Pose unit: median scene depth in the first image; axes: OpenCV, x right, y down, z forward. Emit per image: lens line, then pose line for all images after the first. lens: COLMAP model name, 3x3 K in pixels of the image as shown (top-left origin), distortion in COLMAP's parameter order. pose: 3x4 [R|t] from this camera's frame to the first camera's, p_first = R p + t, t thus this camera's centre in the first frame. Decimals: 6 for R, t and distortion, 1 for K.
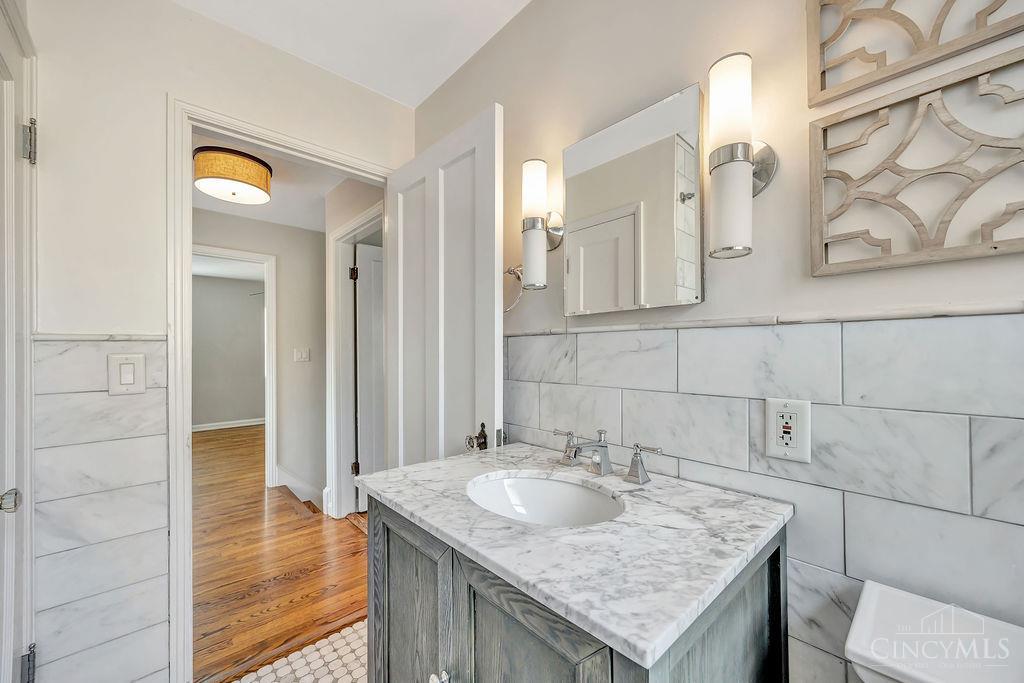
lens RADIAL K [[395.1, 0, 515.7], [0, 395.1, 348.0], [0, 0, 1]] dist [0.002798, 0.000084]
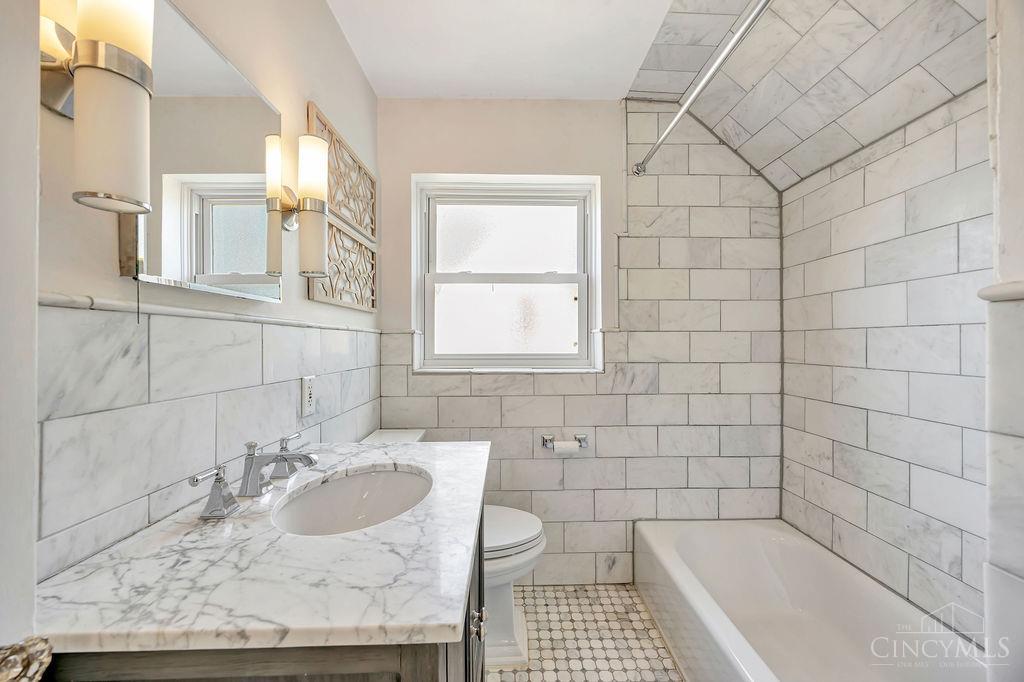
lens RADIAL K [[395.1, 0, 515.1], [0, 395.1, 343.3], [0, 0, 1]] dist [0.002798, 0.000084]
pose [[-0.750270, 0.010071, 0.661055, -0.649362], [0.003215, 0.999928, -0.011585, 0.014534], [-0.661124, -0.006567, -0.750248, 1.119267]]
